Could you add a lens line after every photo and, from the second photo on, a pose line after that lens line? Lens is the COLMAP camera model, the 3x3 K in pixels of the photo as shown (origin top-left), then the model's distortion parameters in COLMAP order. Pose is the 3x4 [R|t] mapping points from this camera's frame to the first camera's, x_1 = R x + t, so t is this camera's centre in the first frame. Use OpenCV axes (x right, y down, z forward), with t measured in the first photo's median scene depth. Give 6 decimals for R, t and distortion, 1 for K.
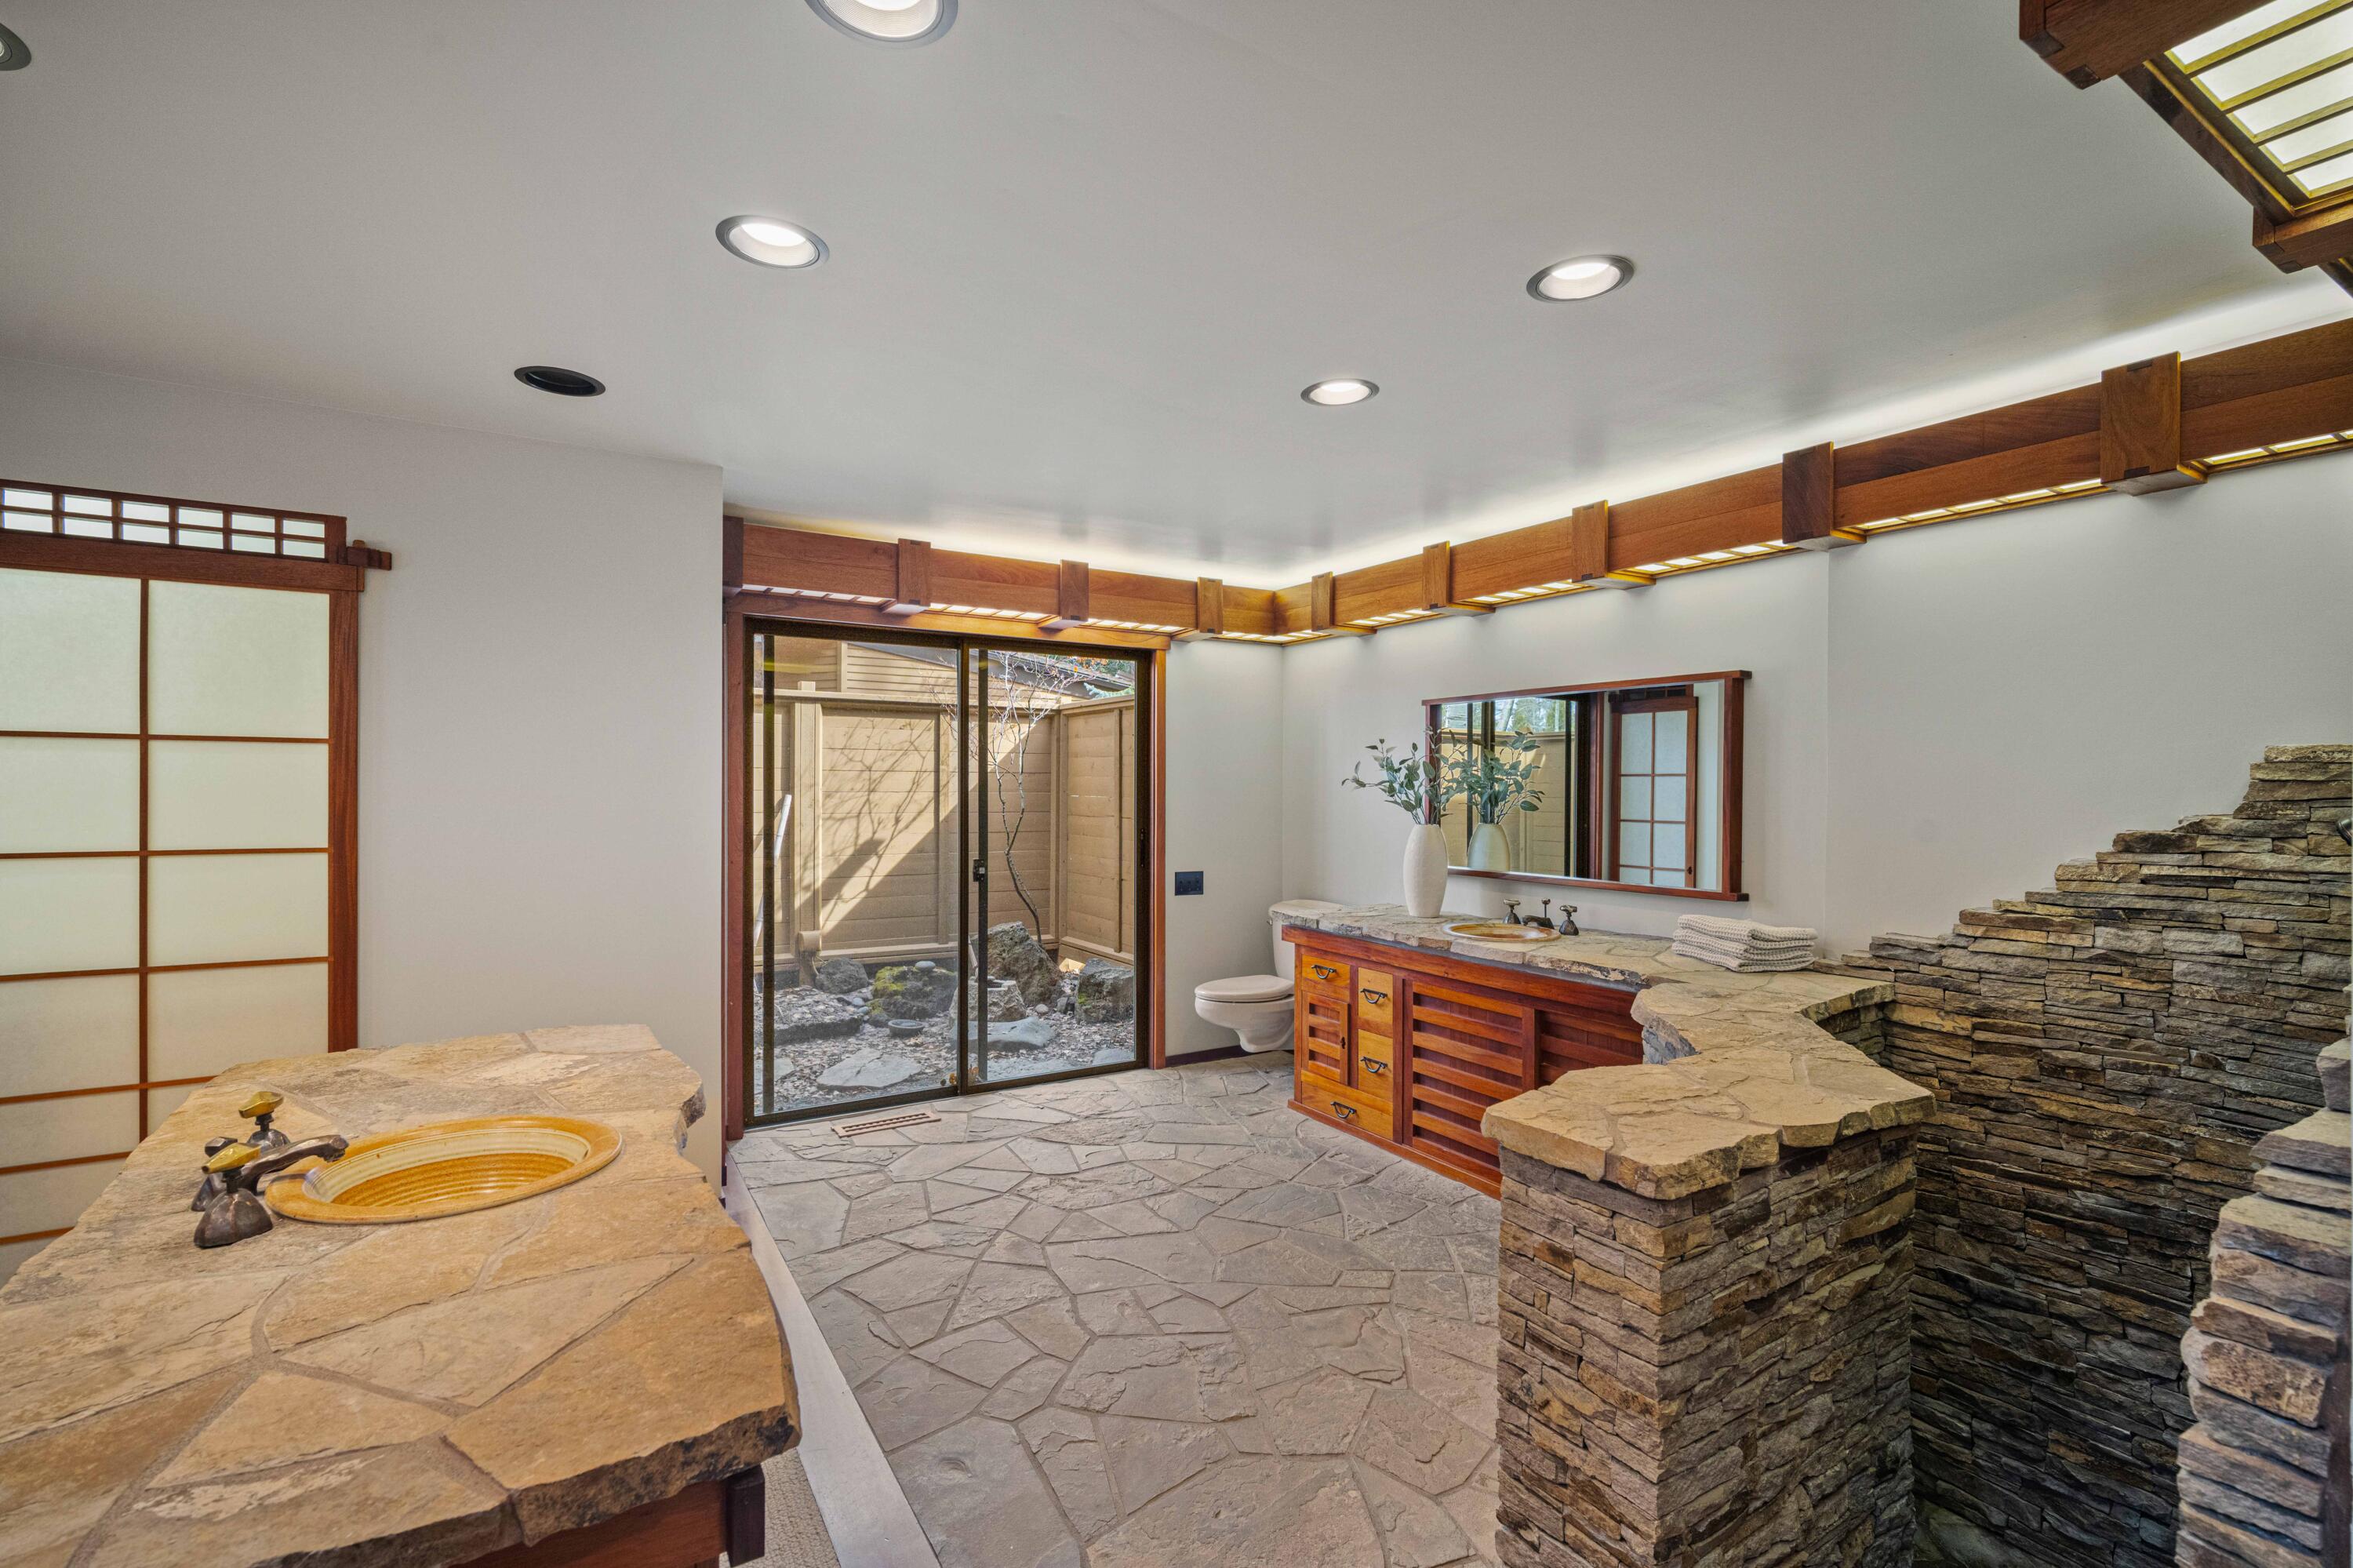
lens RADIAL K [[1030.9, 0, 1176.5], [0, 1030.9, 784.0], [0, 0, 1]] dist [-0.002991, 0.000179]
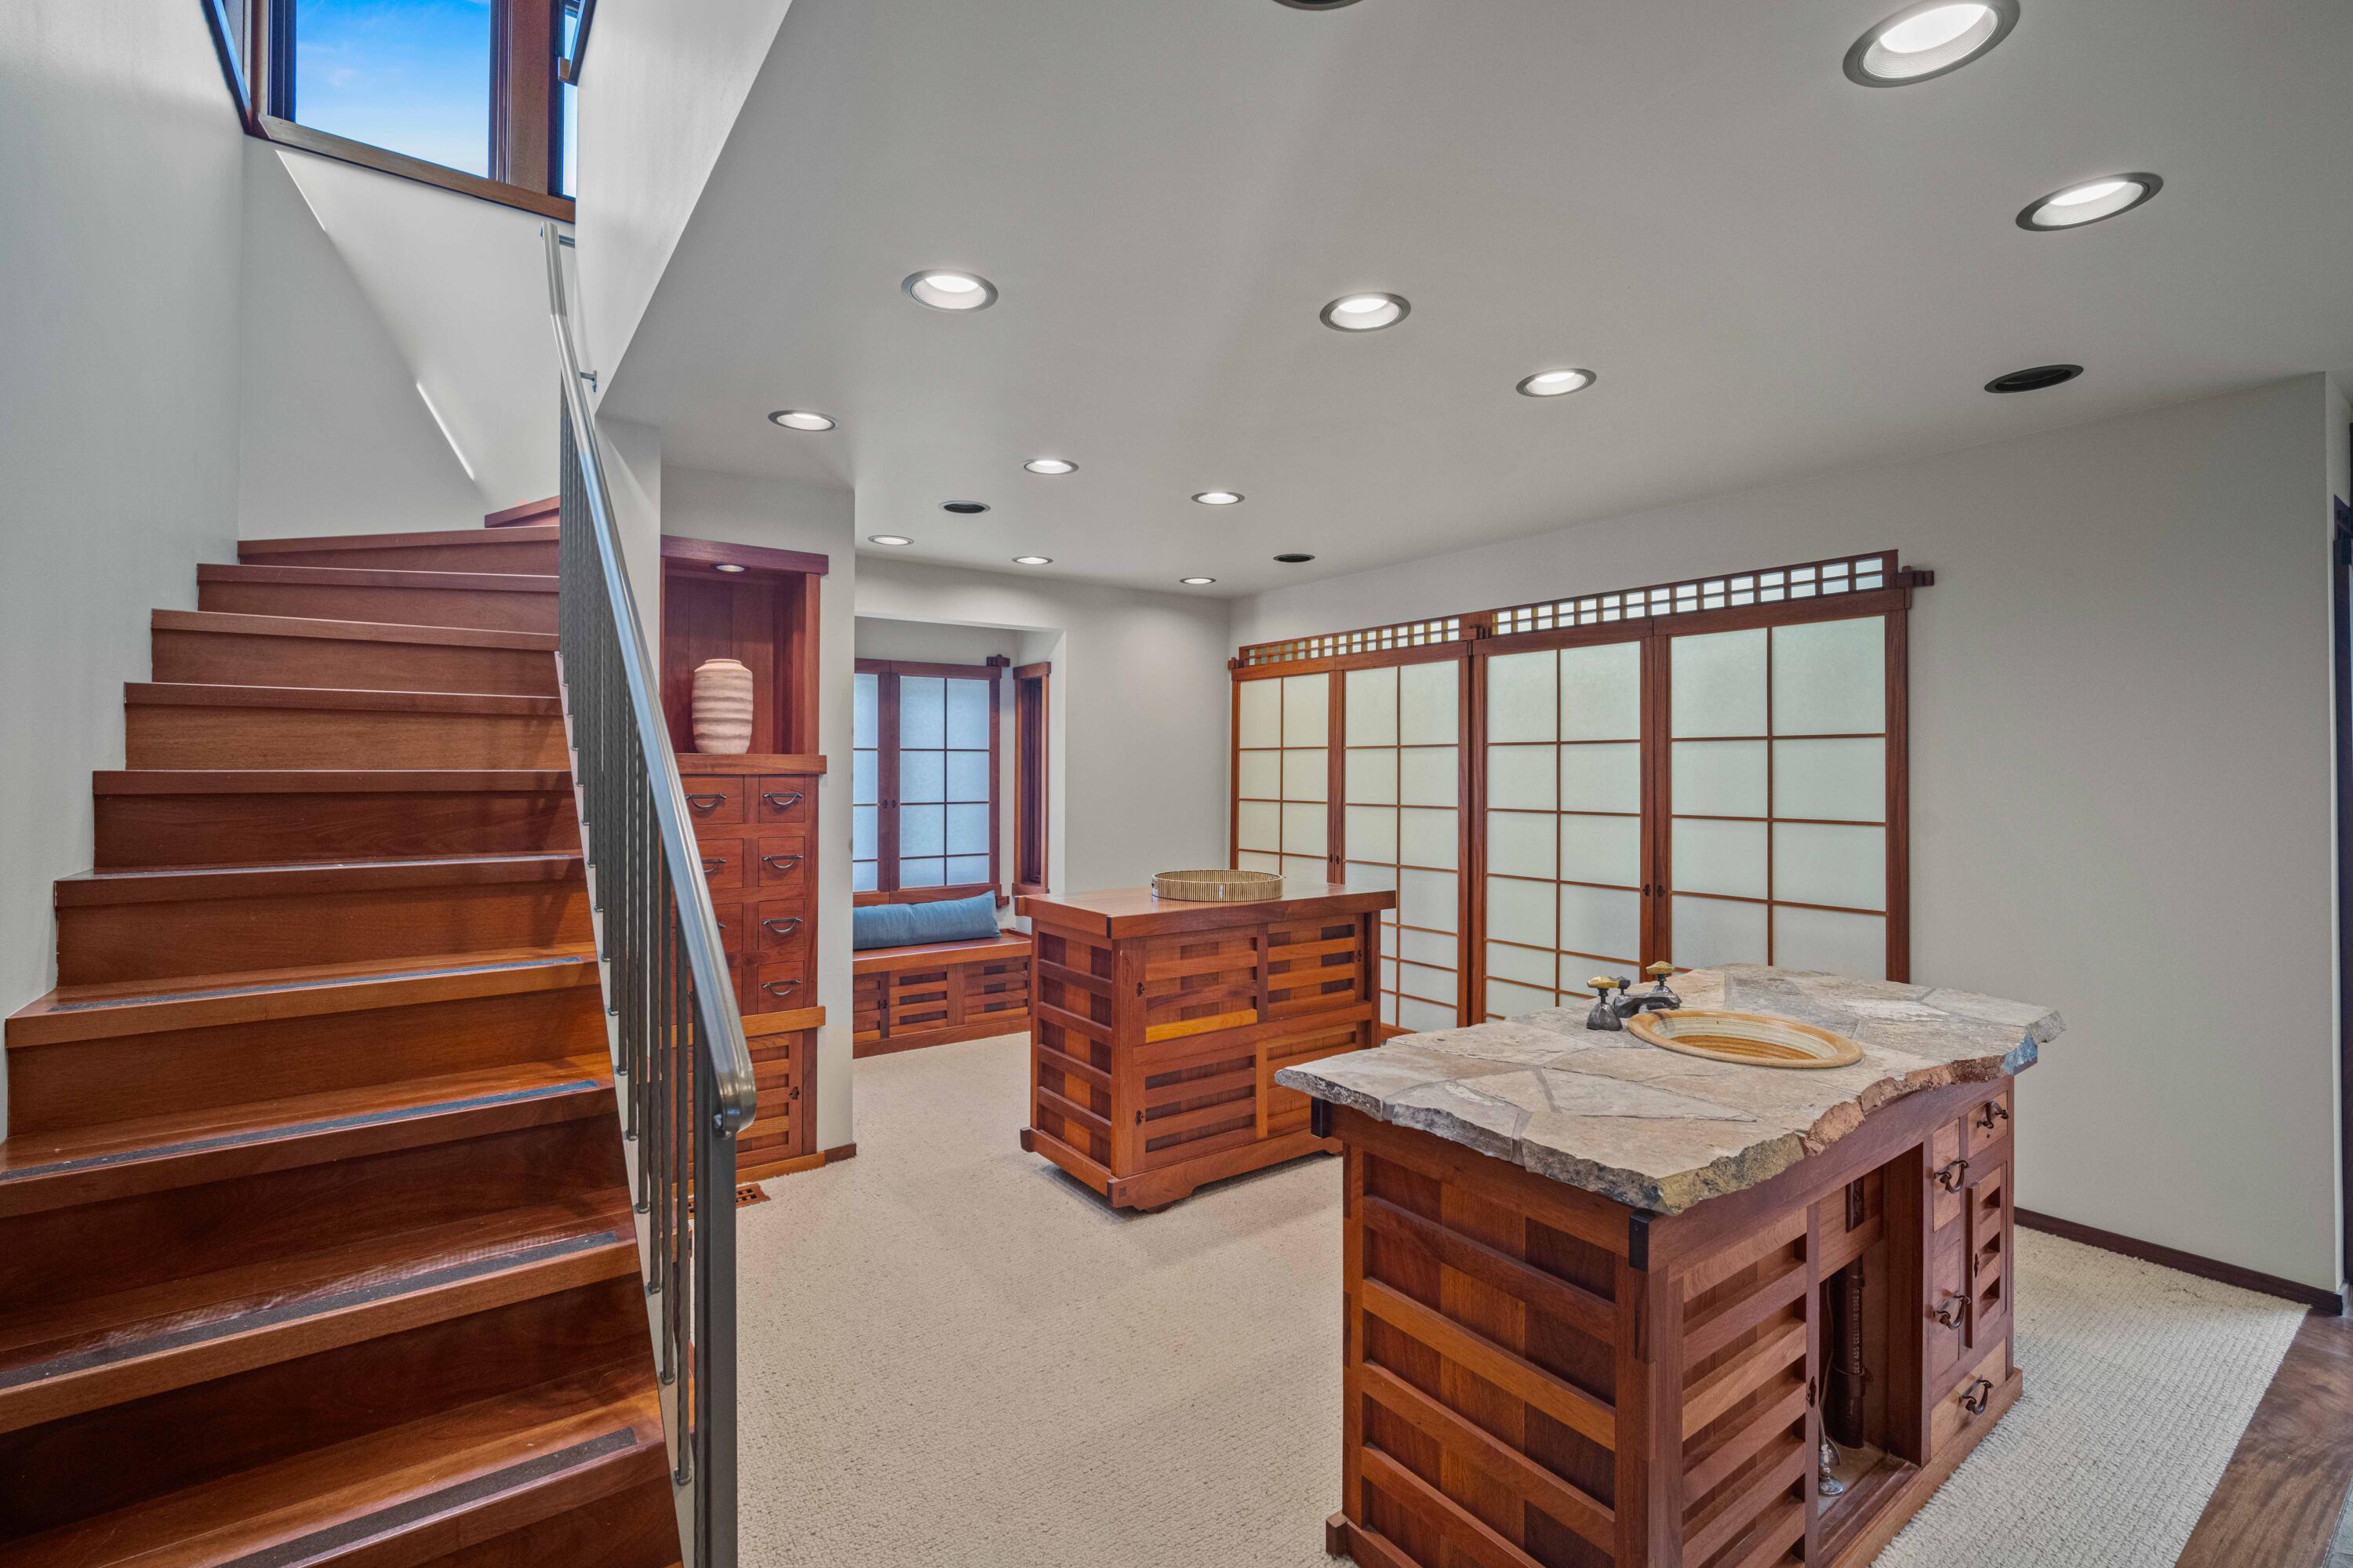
lens RADIAL K [[1030.9, 0, 1176.5], [0, 1030.9, 784.0], [0, 0, 1]] dist [-0.002991, 0.000179]
pose [[0.083458, 0.005992, -0.996493, 0.332689], [0.001911, 0.999979, 0.006173, 0.006825], [0.996509, -0.002419, 0.083445, 0.059163]]
